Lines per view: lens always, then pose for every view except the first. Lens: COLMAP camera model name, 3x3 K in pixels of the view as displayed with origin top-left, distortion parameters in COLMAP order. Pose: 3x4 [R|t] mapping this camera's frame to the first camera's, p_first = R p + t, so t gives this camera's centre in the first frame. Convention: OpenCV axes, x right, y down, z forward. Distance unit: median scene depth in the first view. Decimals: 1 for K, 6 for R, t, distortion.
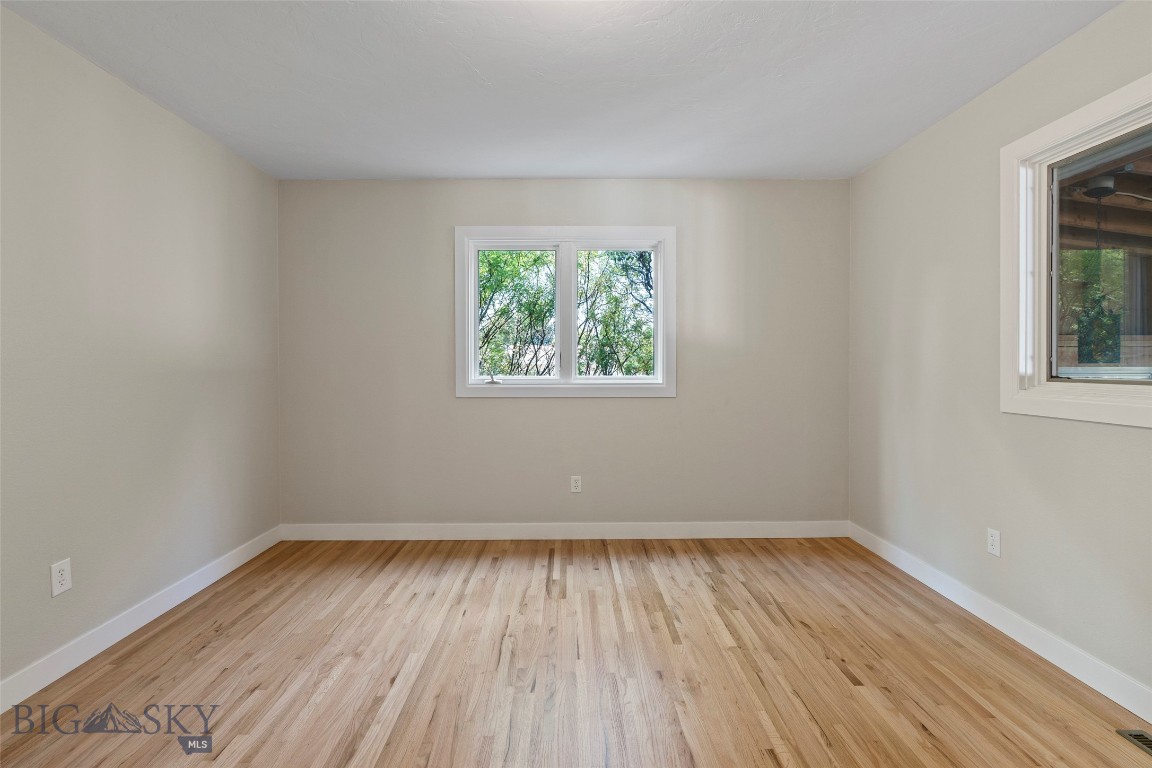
lens RADIAL K [[530.3, 0, 578.7], [0, 530.3, 375.0], [0, 0, 1]] dist [-0.007490, 0.002124]
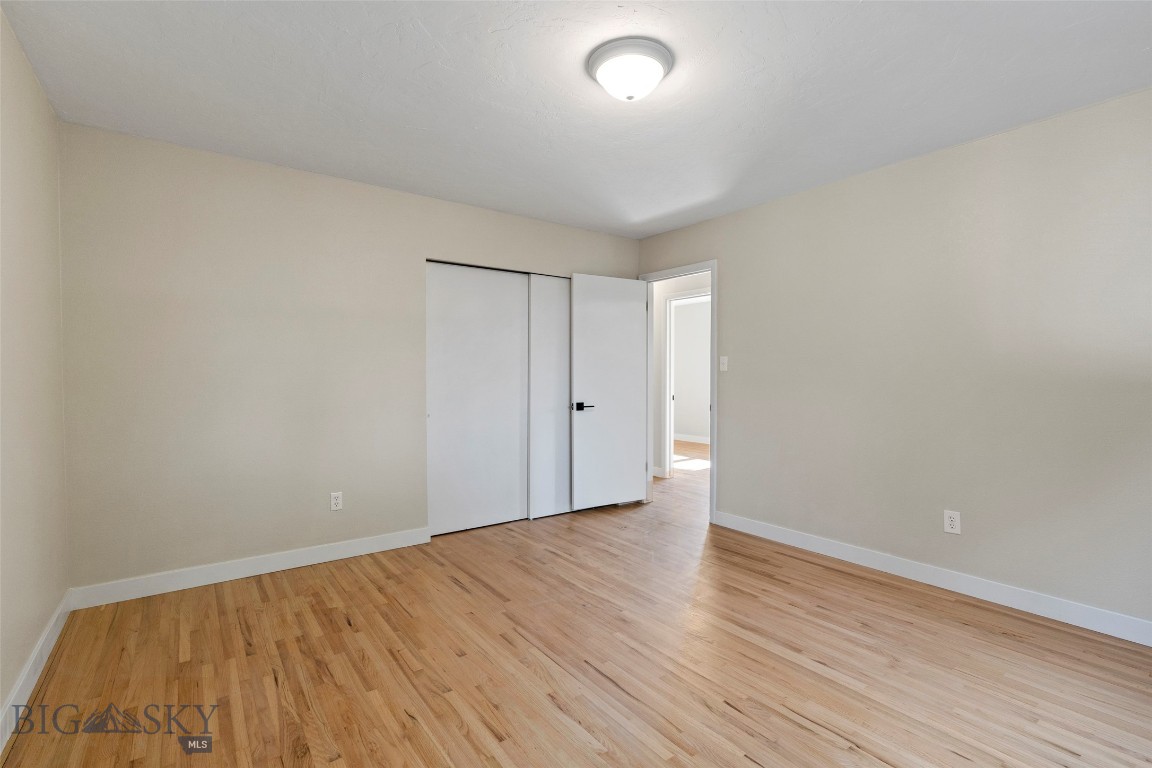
lens RADIAL K [[530.3, 0, 576.3], [0, 530.3, 379.2], [0, 0, 1]] dist [-0.007490, 0.002124]
pose [[-0.818474, 0.007446, -0.574496, 0.476732], [-0.008714, 0.999640, 0.025370, -0.025258], [0.574478, 0.025771, -0.818114, 1.092371]]
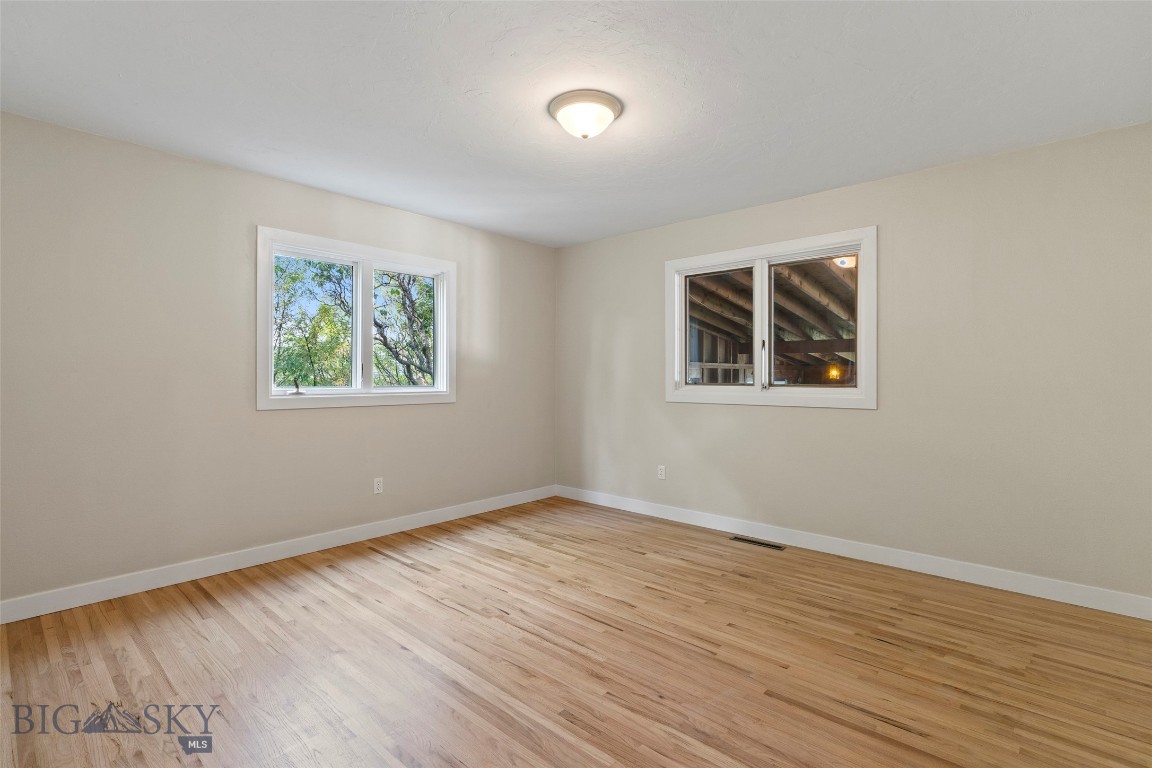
lens RADIAL K [[530.3, 0, 583.6], [0, 530.3, 384.2], [0, 0, 1]] dist [-0.007490, 0.002124]
pose [[0.680485, -0.008676, 0.732710, -0.637224], [0.008900, 0.999954, 0.003575, -0.001967], [-0.732708, 0.004088, 0.680531, -0.054784]]
